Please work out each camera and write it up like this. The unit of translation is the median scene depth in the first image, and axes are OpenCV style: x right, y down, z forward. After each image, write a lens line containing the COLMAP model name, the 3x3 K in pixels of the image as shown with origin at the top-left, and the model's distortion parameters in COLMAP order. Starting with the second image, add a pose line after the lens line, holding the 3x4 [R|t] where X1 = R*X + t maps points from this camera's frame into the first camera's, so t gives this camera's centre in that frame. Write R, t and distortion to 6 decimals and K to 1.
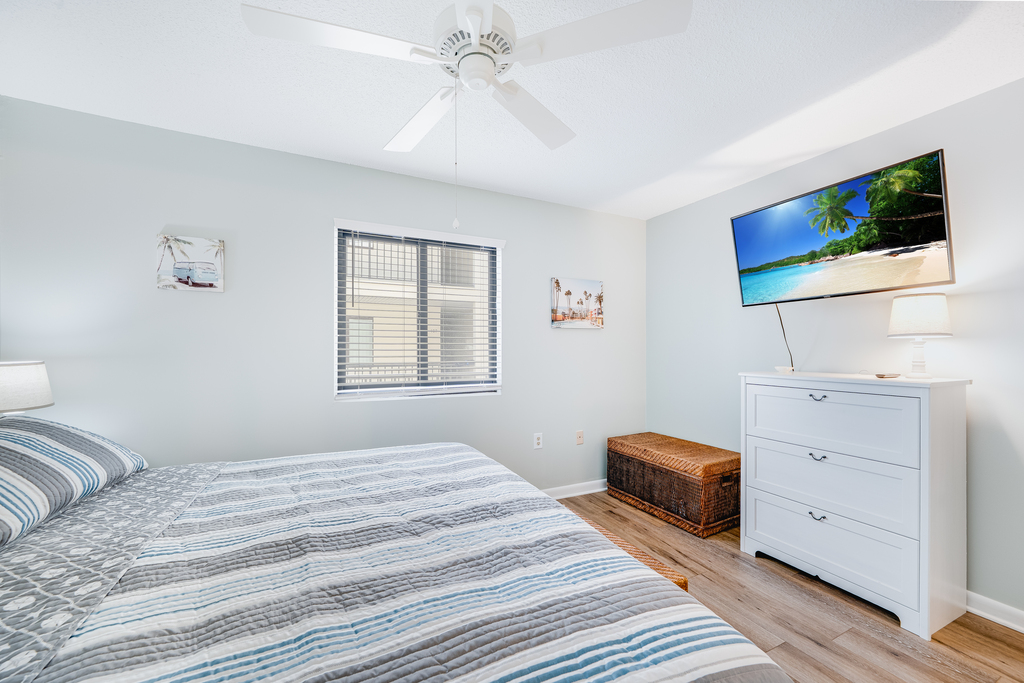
lens RADIAL K [[414.5, 0, 509.6], [0, 414.5, 348.0], [0, 0, 1]] dist [0.006187, -0.000014]
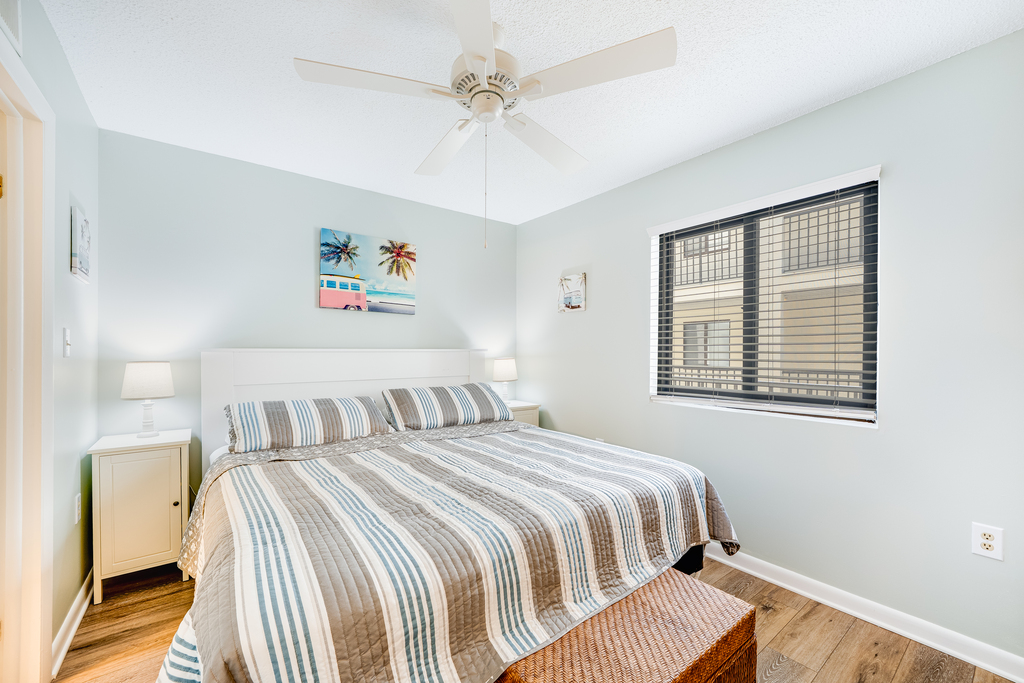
lens RADIAL K [[414.5, 0, 501.3], [0, 414.5, 350.6], [0, 0, 1]] dist [0.006187, -0.000014]
pose [[0.175192, -0.004123, -0.984526, 0.534203], [0.001767, 0.999991, -0.003874, 0.003813], [0.984533, -0.001061, 0.175198, 0.424275]]
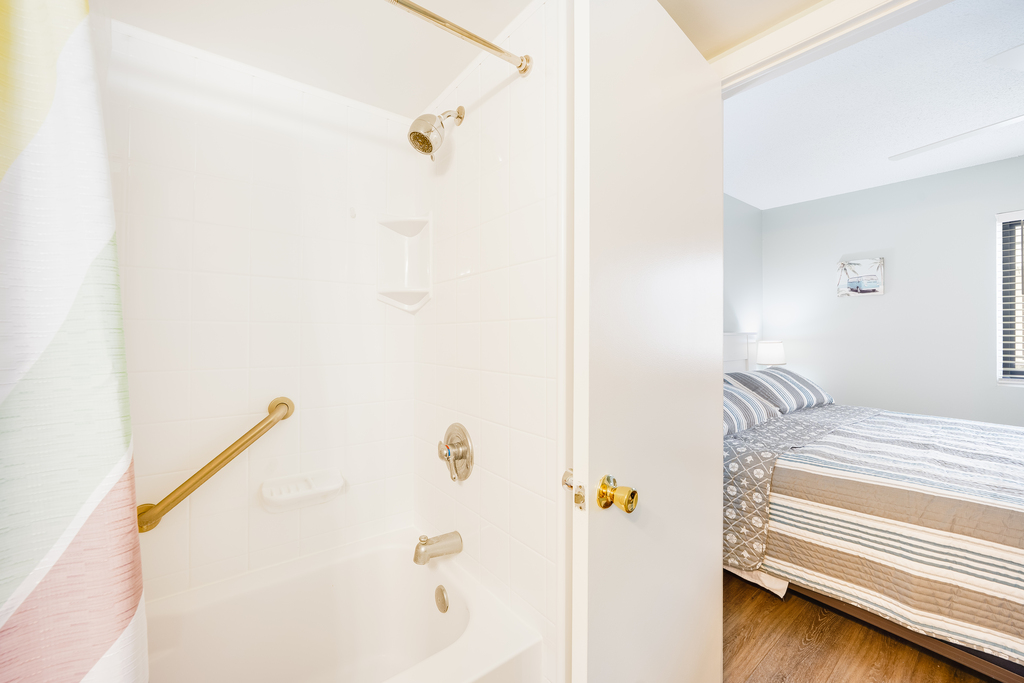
lens RADIAL K [[394.2, 0, 521.8], [0, 394.2, 331.5], [0, 0, 1]] dist [-0.005678, 0.001027]
pose [[0.210571, -0.001918, -0.977577, 0.301104], [0.003705, 0.999992, -0.001164, -0.010832], [0.977572, -0.003377, 0.210576, -0.406964]]
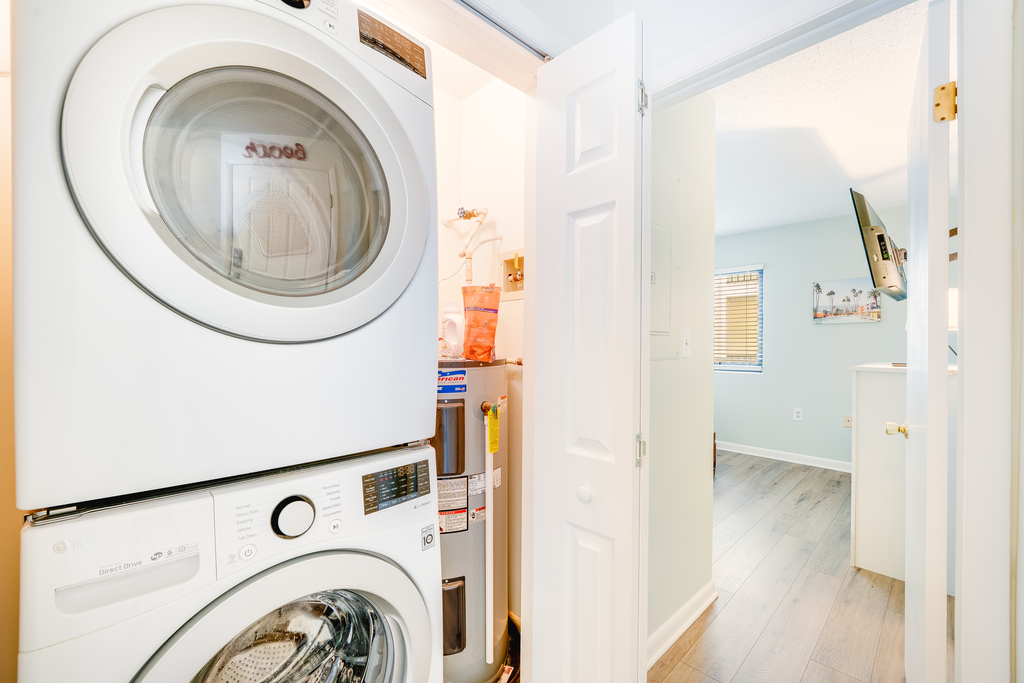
lens RADIAL K [[414.5, 0, 515.5], [0, 414.5, 341.8], [0, 0, 1]] dist [0.006187, -0.000014]
pose [[0.295050, -0.001131, -0.955481, 1.212806], [-0.000476, 0.999999, -0.001330, 0.006092], [0.955482, 0.000848, 0.295049, -0.229025]]
